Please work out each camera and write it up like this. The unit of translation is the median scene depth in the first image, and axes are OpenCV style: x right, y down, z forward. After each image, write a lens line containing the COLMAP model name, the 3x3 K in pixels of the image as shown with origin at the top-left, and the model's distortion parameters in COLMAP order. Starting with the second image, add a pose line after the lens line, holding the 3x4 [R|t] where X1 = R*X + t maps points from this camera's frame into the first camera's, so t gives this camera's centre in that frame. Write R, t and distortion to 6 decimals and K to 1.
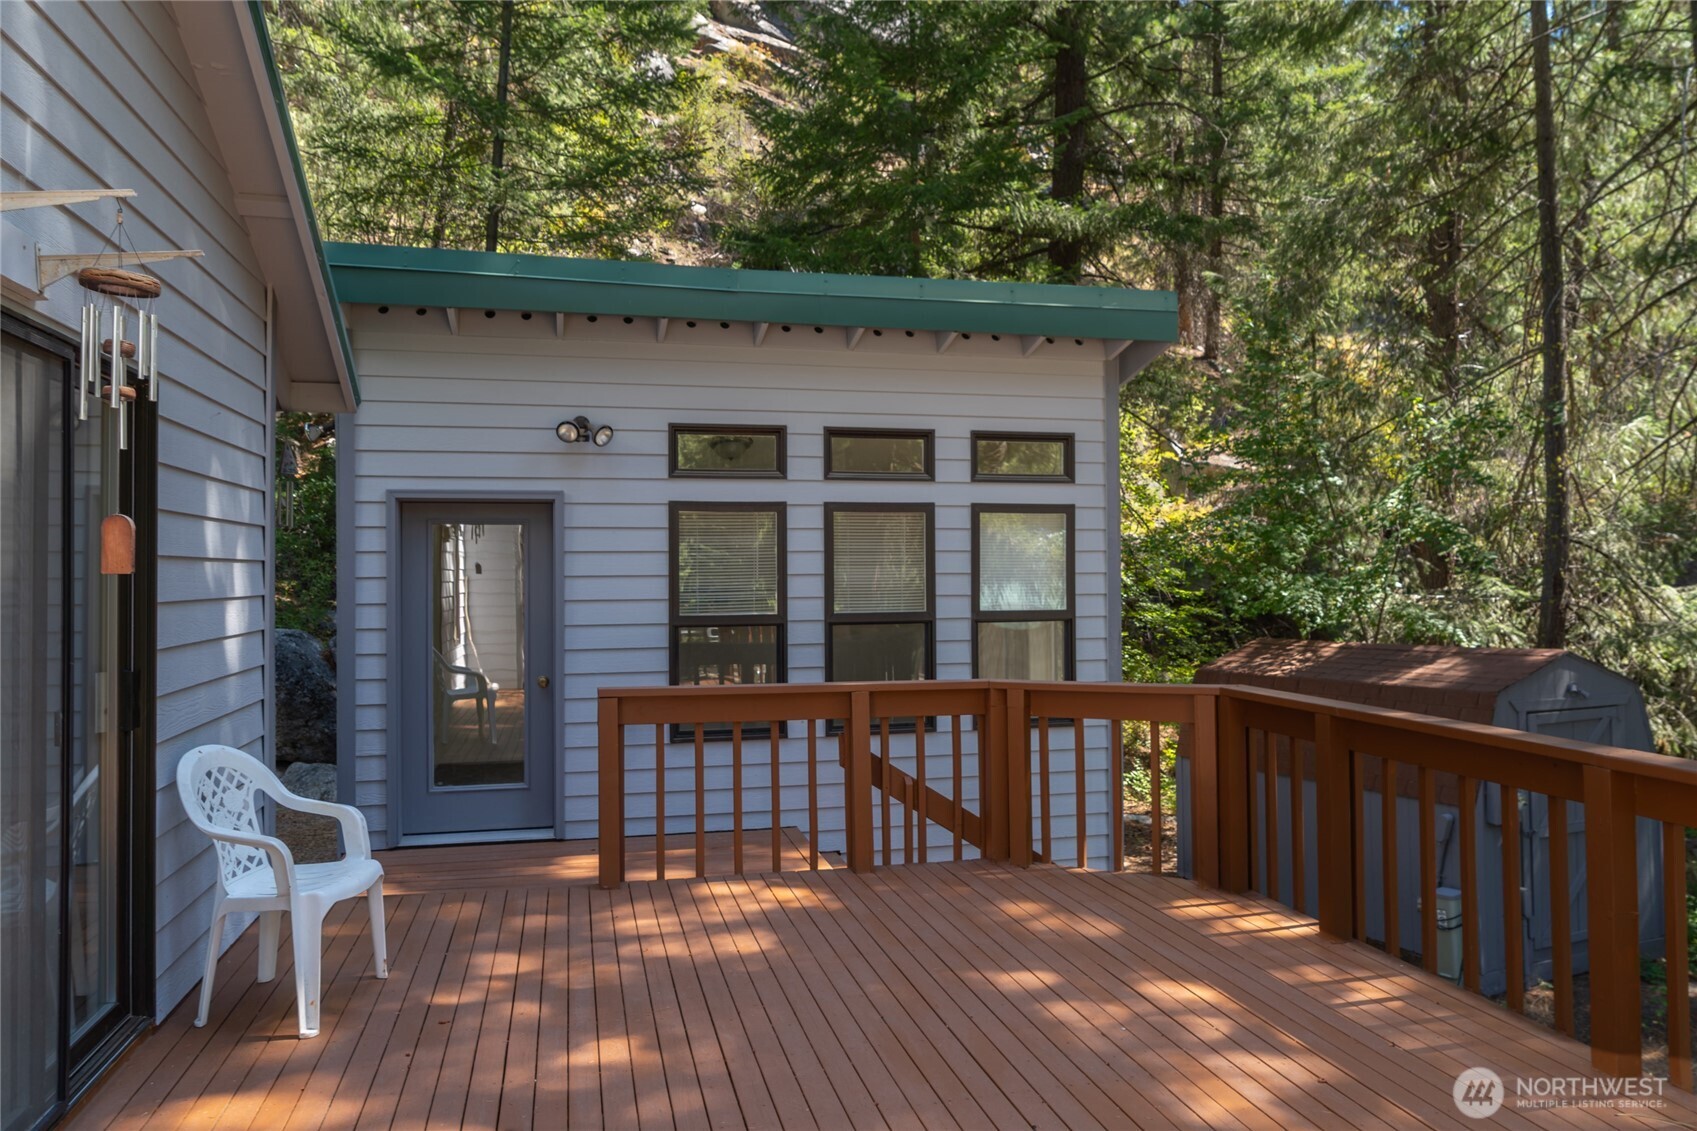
lens RADIAL K [[1158.2, 0, 848.5], [0, 1158.2, 565.5], [0, 0, 1]] dist [0.002819, 0.001250]
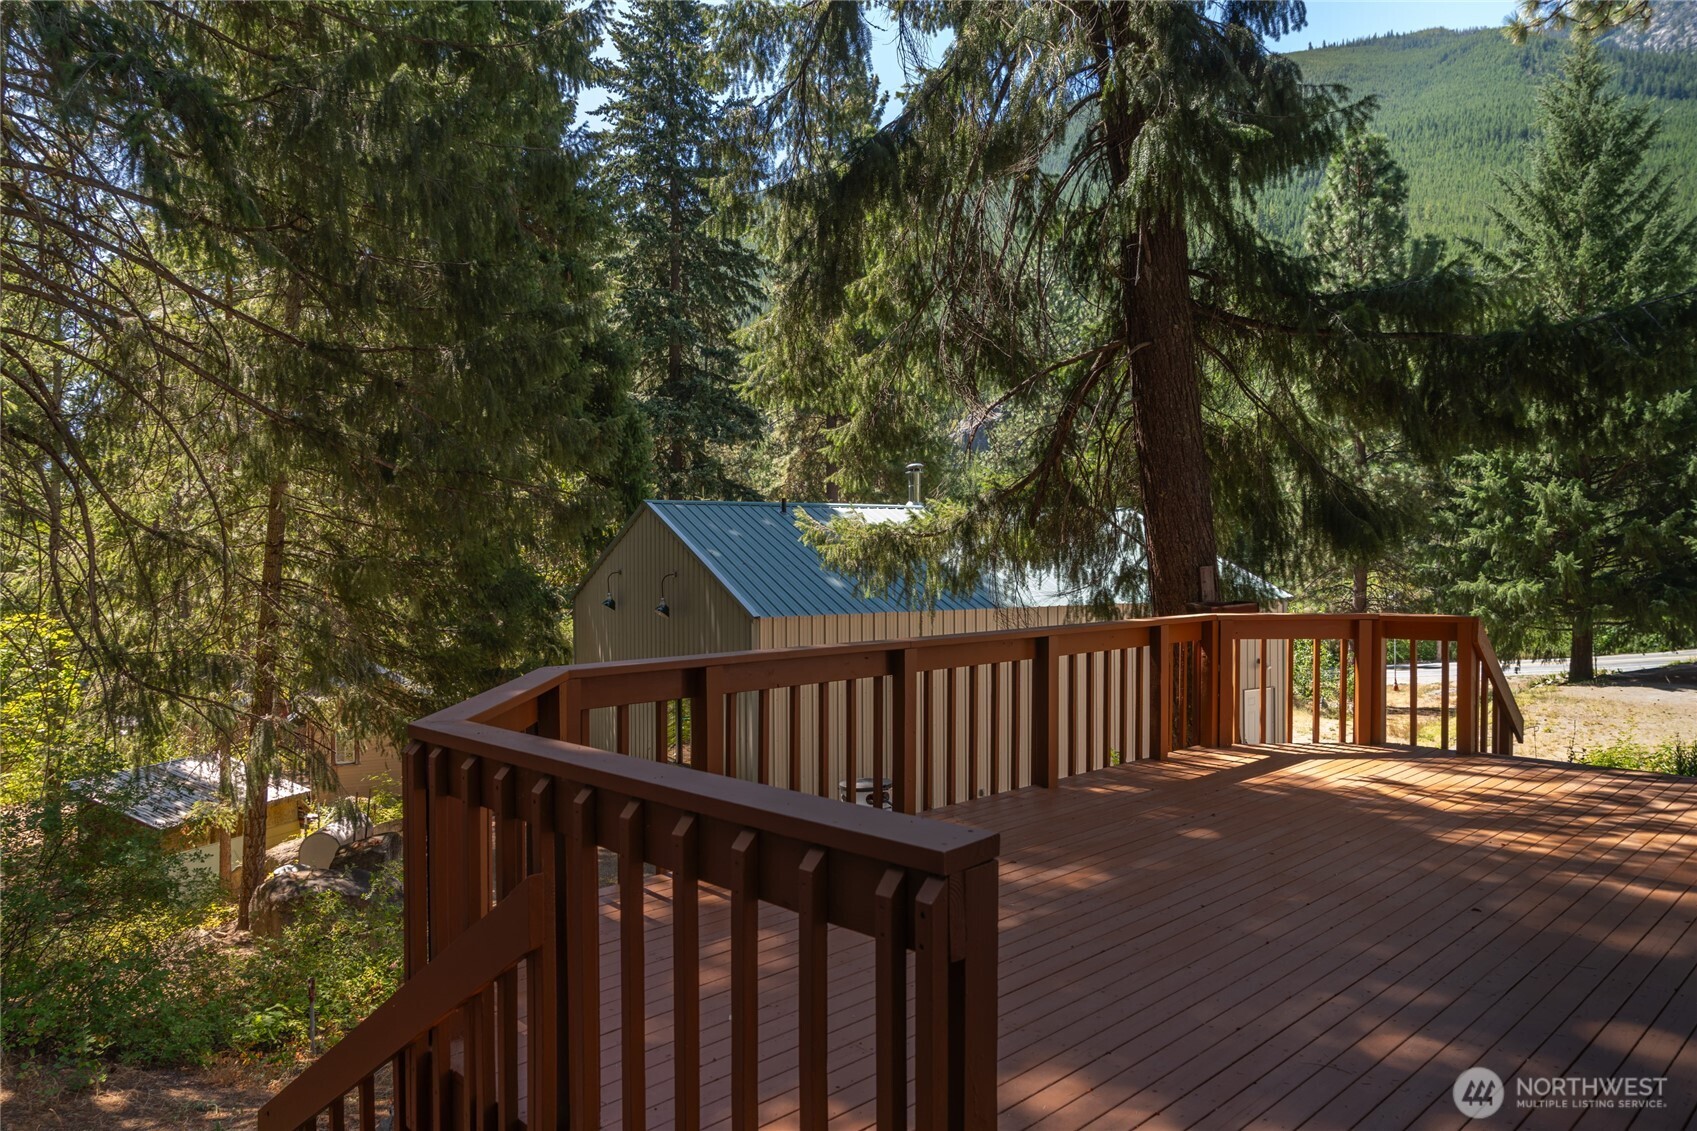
lens RADIAL K [[1158.2, 0, 848.5], [0, 1158.2, 565.5], [0, 0, 1]] dist [0.002819, 0.001250]
pose [[-0.513242, -0.005168, 0.858229, -0.745281], [0.000620, 0.999979, 0.006392, 0.041130], [-0.858244, 0.003813, -0.513228, 1.848655]]
